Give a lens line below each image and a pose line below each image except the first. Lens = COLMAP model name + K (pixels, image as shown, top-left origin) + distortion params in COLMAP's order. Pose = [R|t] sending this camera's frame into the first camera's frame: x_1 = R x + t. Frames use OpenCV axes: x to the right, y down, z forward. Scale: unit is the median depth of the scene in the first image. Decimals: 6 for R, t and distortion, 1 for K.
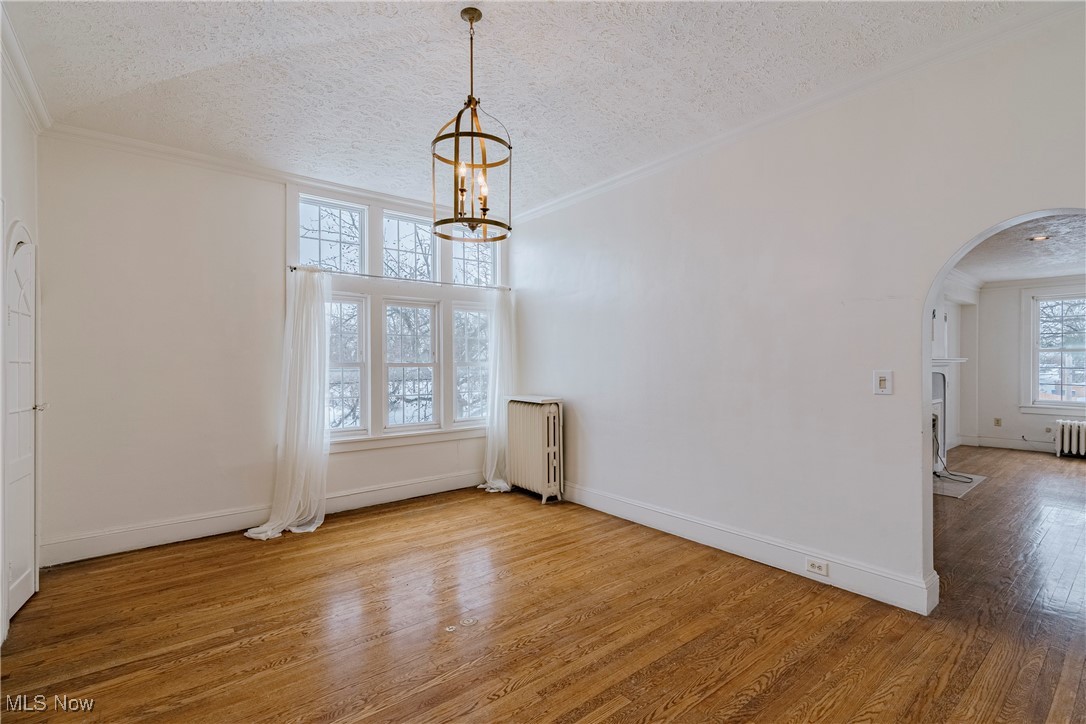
lens RADIAL K [[492.2, 0, 546.7], [0, 492.2, 361.7], [0, 0, 1]] dist [-0.000776, -0.000061]
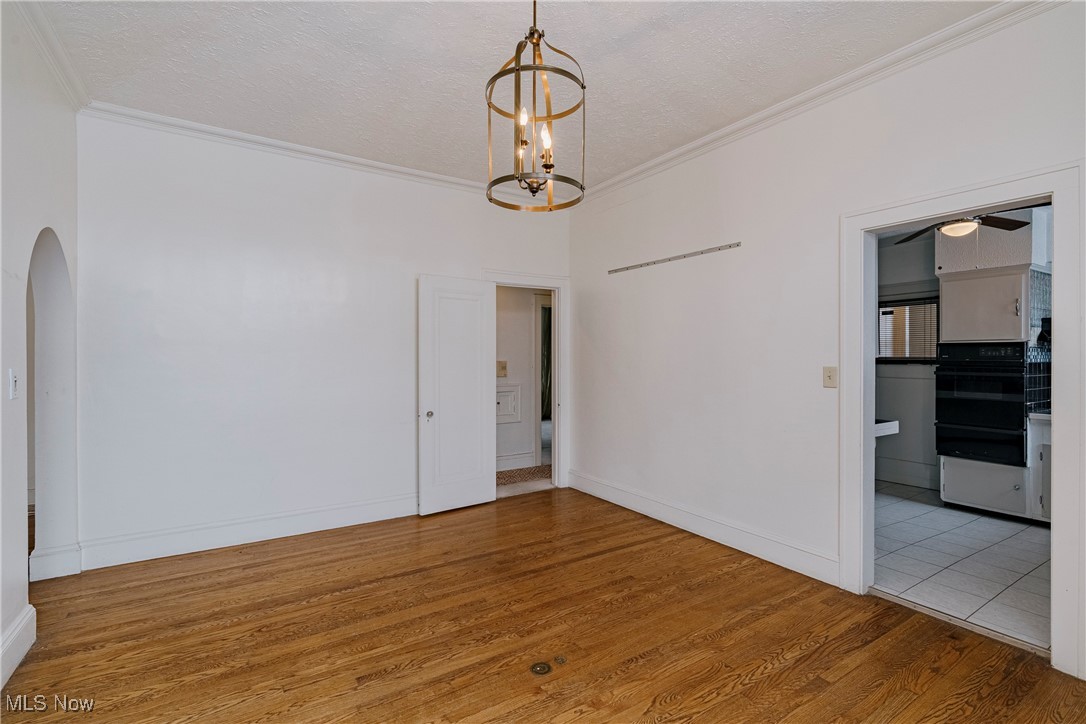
lens RADIAL K [[492.2, 0, 546.7], [0, 492.2, 361.7], [0, 0, 1]] dist [-0.000776, -0.000061]
pose [[-0.994697, 0.003853, 0.102774, -0.266045], [0.003850, 0.999993, -0.000223, 0.013501], [-0.102774, 0.000174, -0.994705, 1.900606]]
